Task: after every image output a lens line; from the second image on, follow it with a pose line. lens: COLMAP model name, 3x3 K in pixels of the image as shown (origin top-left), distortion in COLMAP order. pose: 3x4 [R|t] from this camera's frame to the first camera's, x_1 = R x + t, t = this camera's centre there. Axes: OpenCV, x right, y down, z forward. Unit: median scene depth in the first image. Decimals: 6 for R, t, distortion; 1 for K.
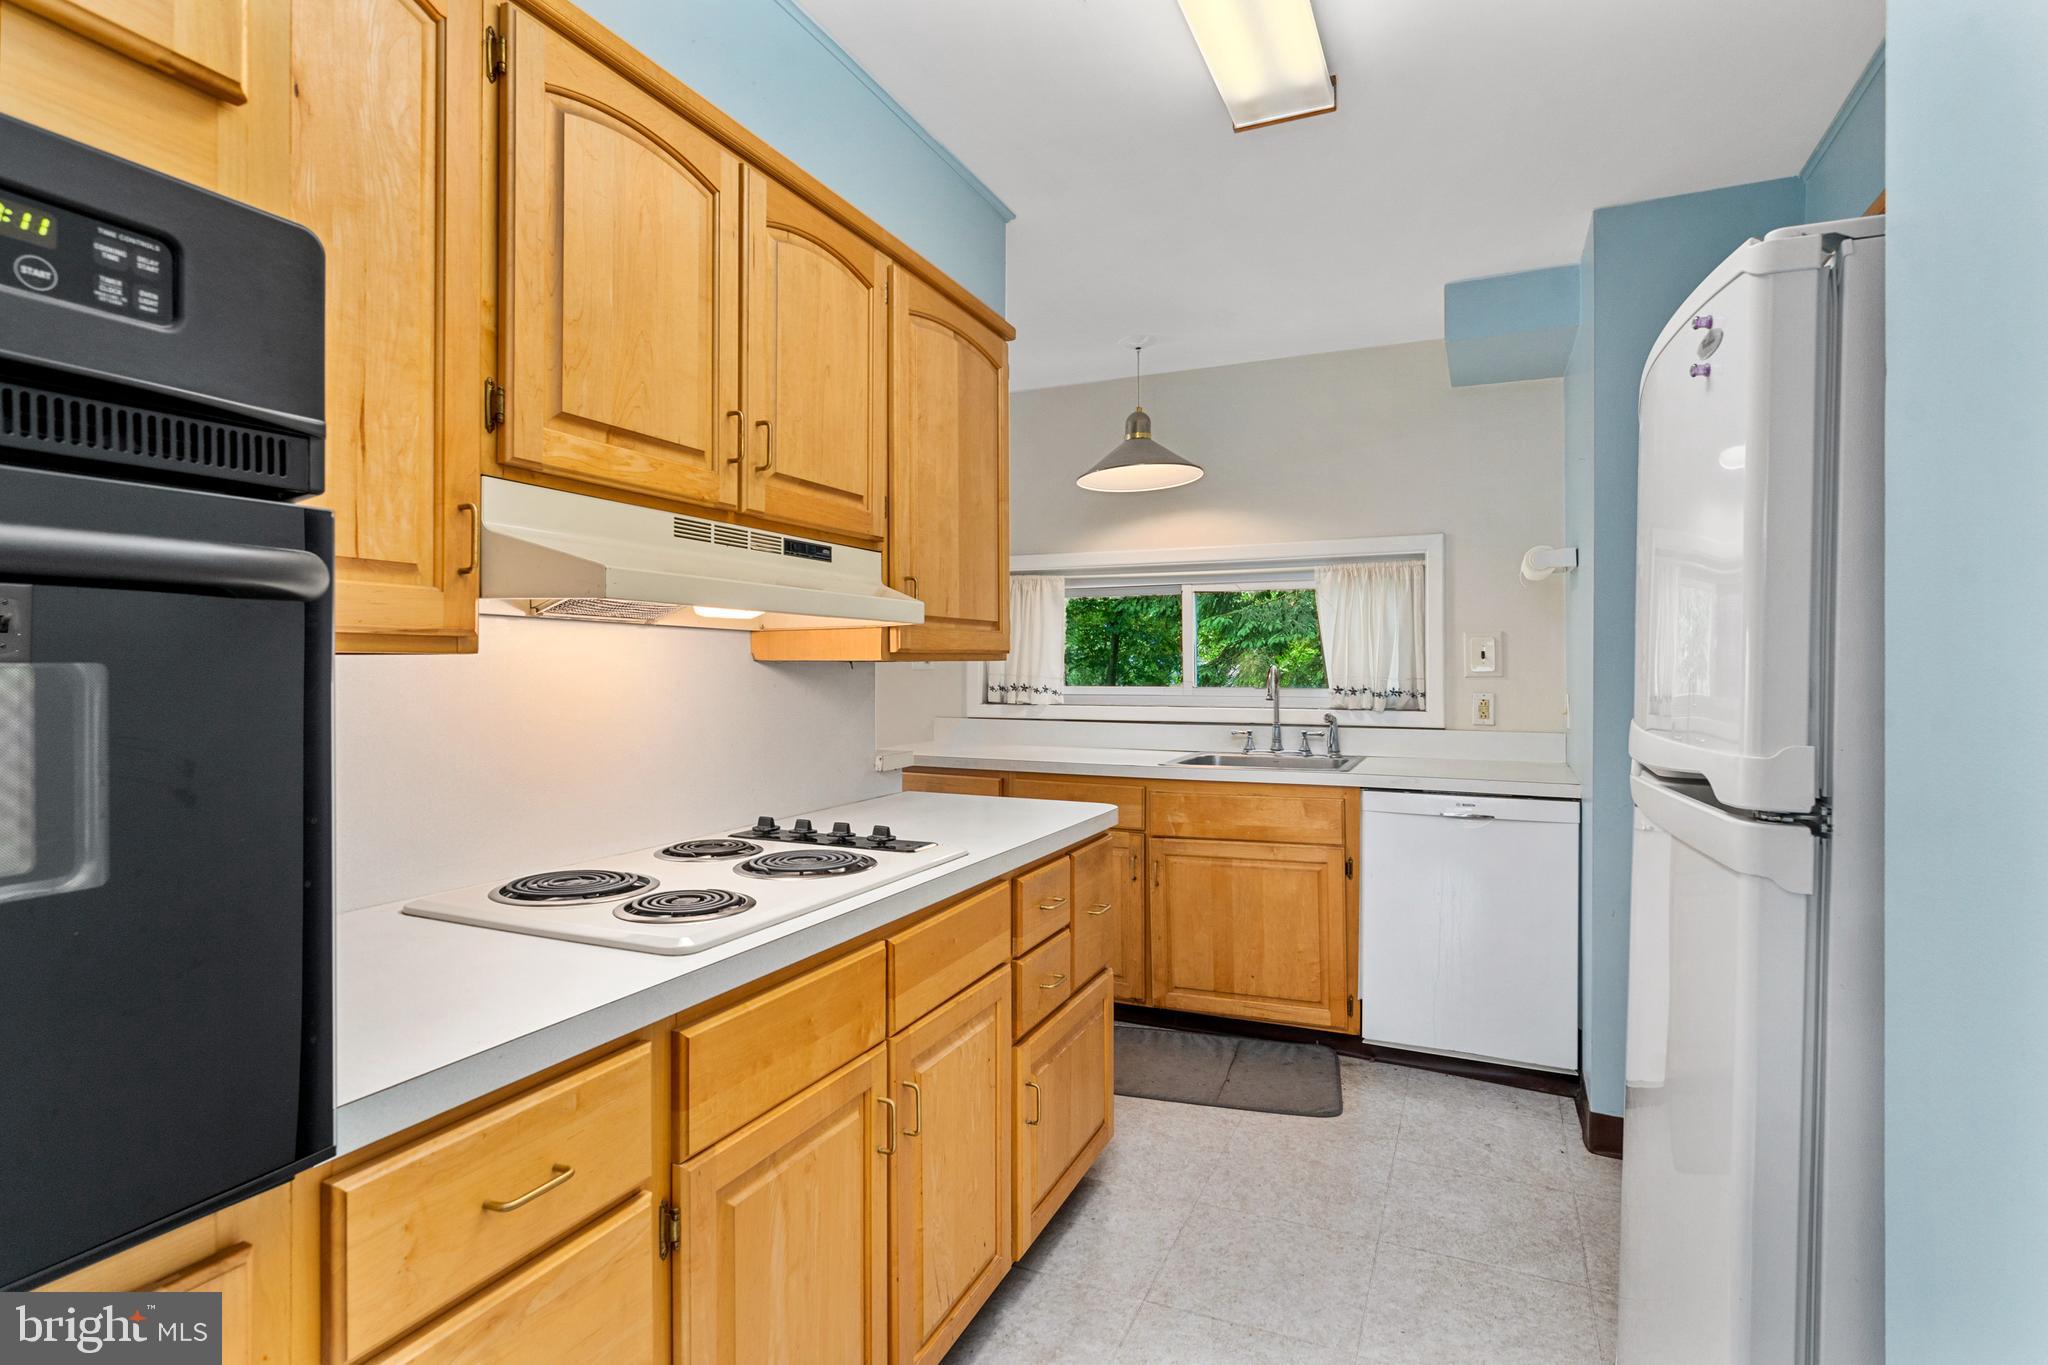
lens RADIAL K [[999.8, 0, 1028.8], [0, 999.8, 674.7], [0, 0, 1]] dist [-0.009605, 0.002260]
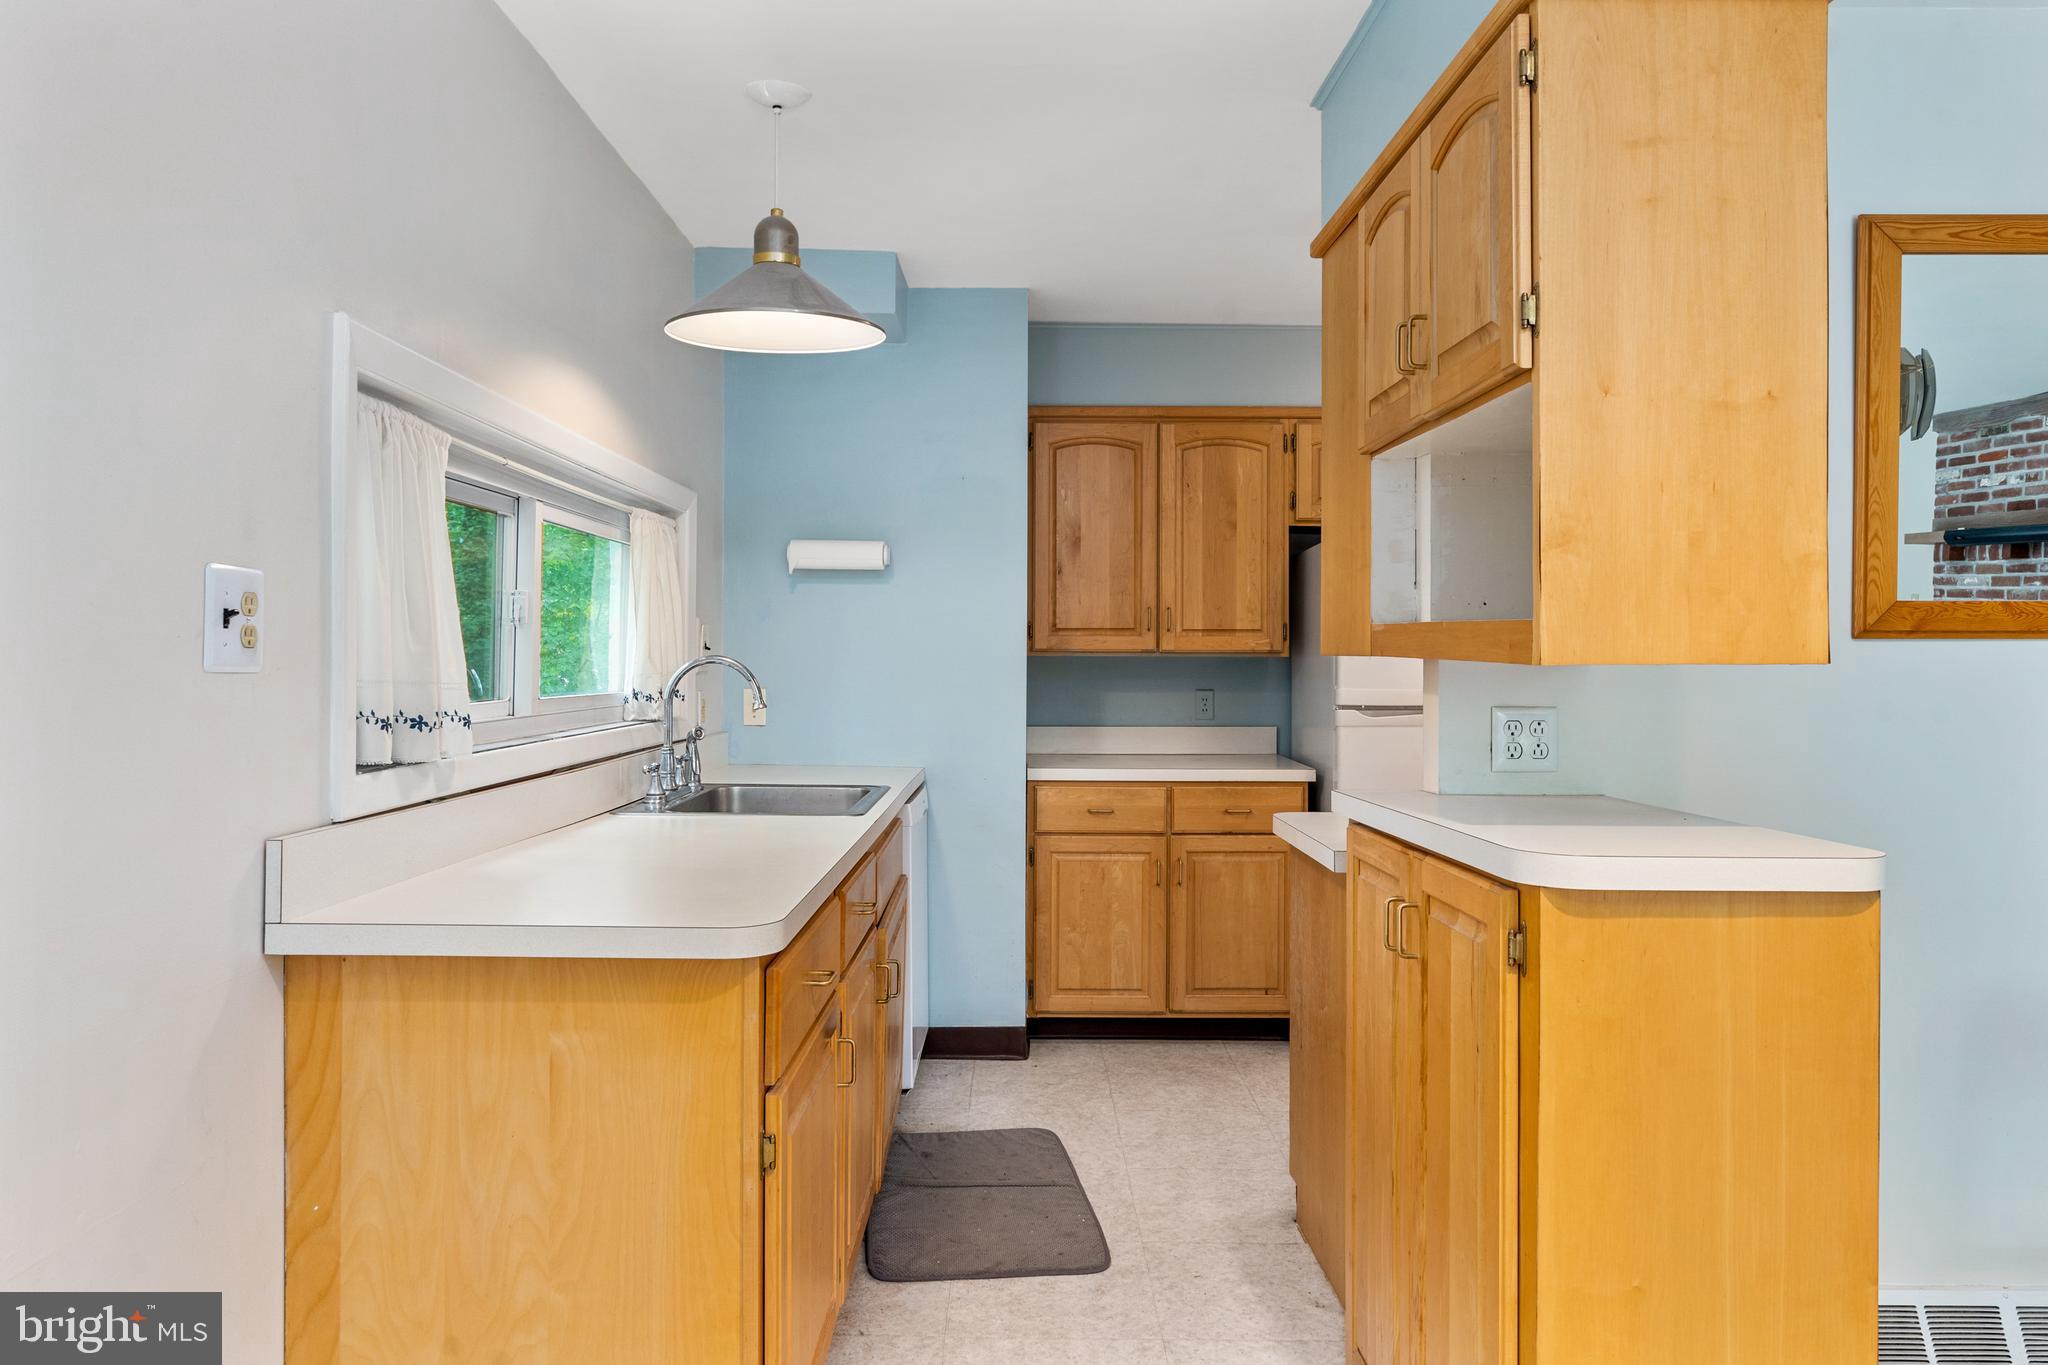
lens RADIAL K [[1275.8, 0, 1033.2], [0, 1275.8, 662.8], [0, 0, 1]] dist [0.001925, -0.001737]
pose [[-0.393723, -0.005457, 0.919213, -1.000827], [0.005332, 0.999952, 0.008220, -0.018643], [-0.919214, 0.008137, -0.393675, 1.851612]]
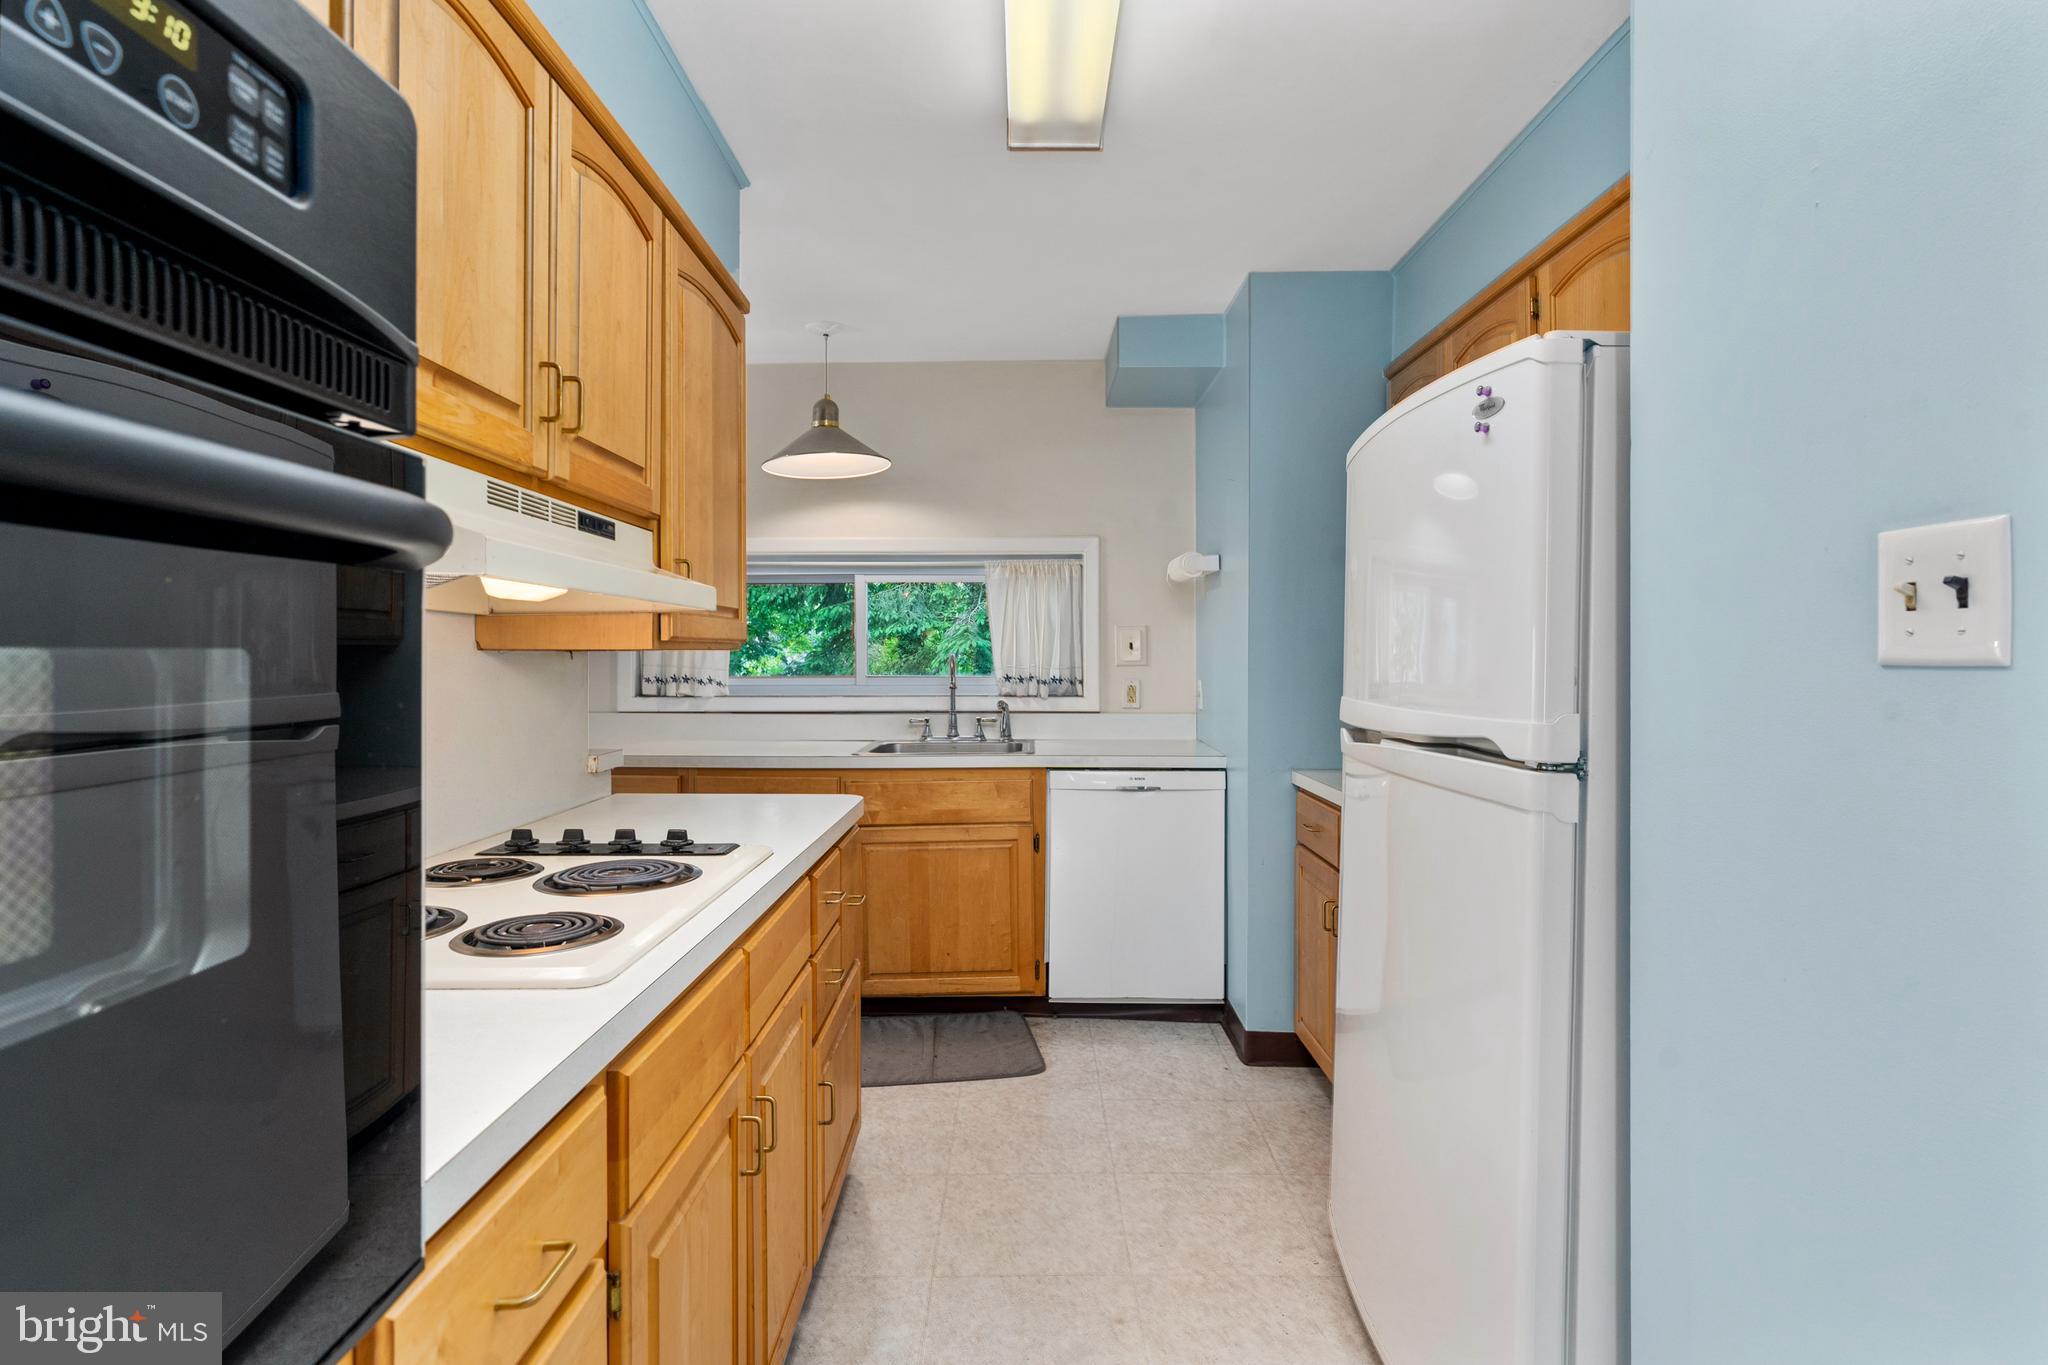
lens RADIAL K [[999.8, 0, 1025.0], [0, 999.8, 667.3], [0, 0, 1]] dist [-0.009605, 0.002260]
pose [[0.912537, -0.004642, 0.408967, -0.186595], [0.003640, 0.999988, 0.003229, 0.000253], [-0.408977, -0.001457, 0.912544, 0.025425]]
